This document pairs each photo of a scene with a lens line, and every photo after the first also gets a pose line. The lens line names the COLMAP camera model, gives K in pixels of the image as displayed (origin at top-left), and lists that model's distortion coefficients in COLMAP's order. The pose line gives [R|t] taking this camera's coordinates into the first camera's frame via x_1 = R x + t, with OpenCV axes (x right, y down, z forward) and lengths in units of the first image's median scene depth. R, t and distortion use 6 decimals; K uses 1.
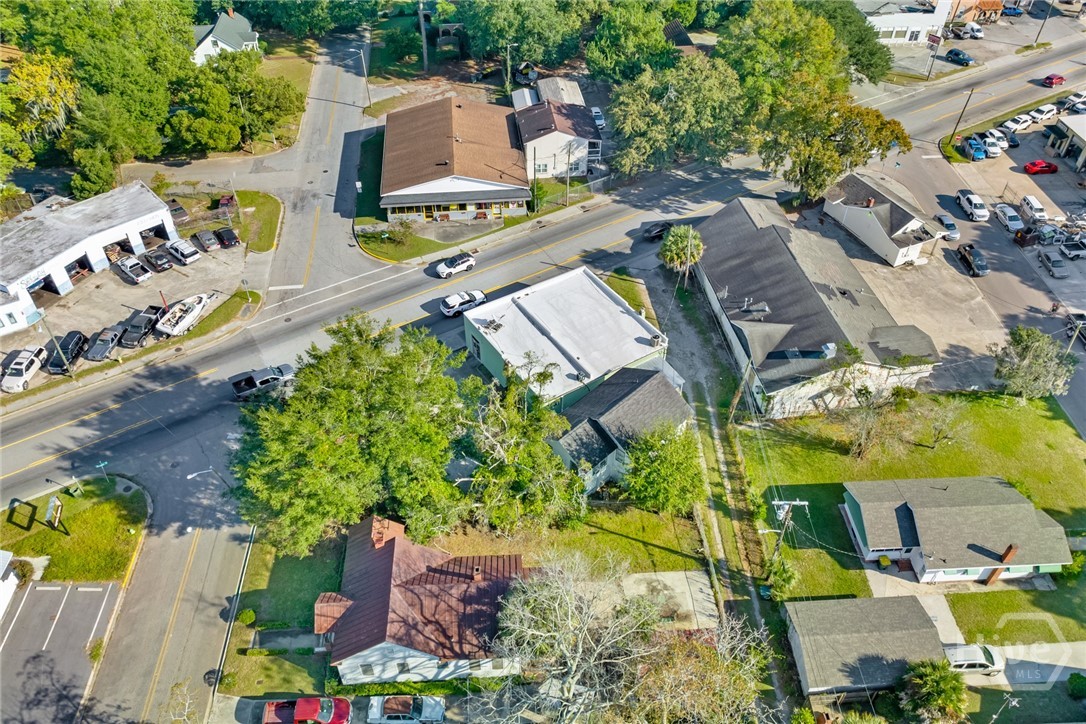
lens RADIAL K [[849.7, 0, 525.8], [0, 849.7, 419.3], [0, 0, 1]] dist [-0.044122, 0.001431]
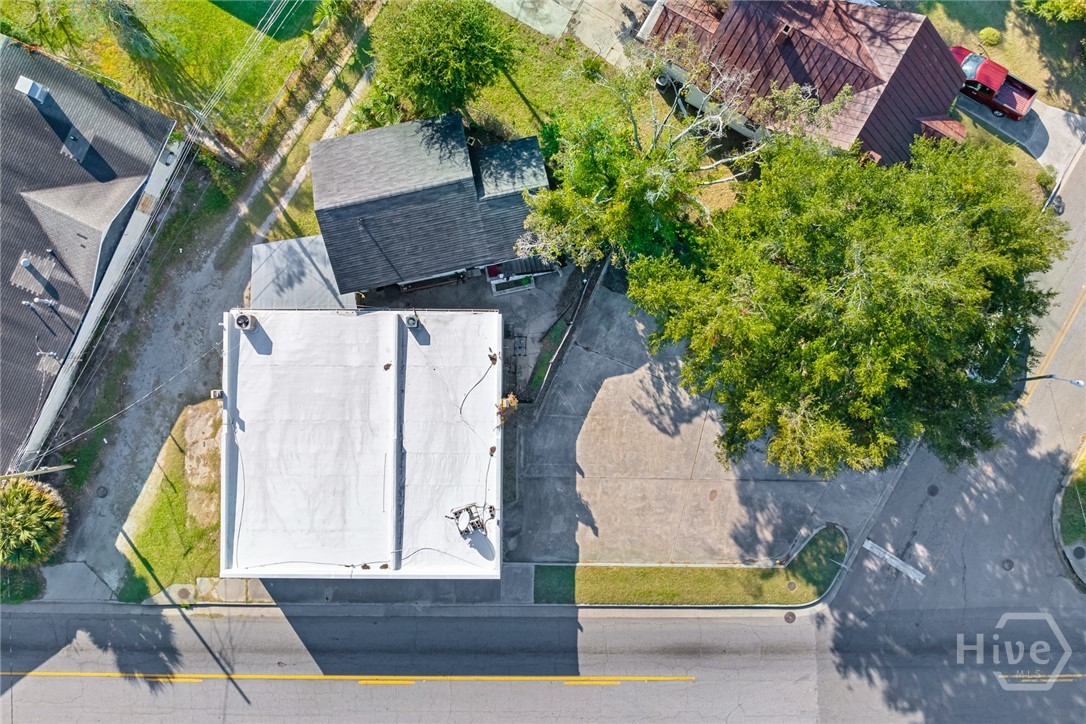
lens RADIAL K [[849.7, 0, 525.8], [0, 849.7, 419.3], [0, 0, 1]] dist [-0.044122, 0.001431]
pose [[-0.844283, -0.535891, -0.002566, -0.035163], [0.363430, -0.576080, 0.732154, -0.484765], [-0.393833, 0.617213, 0.681134, 0.616009]]
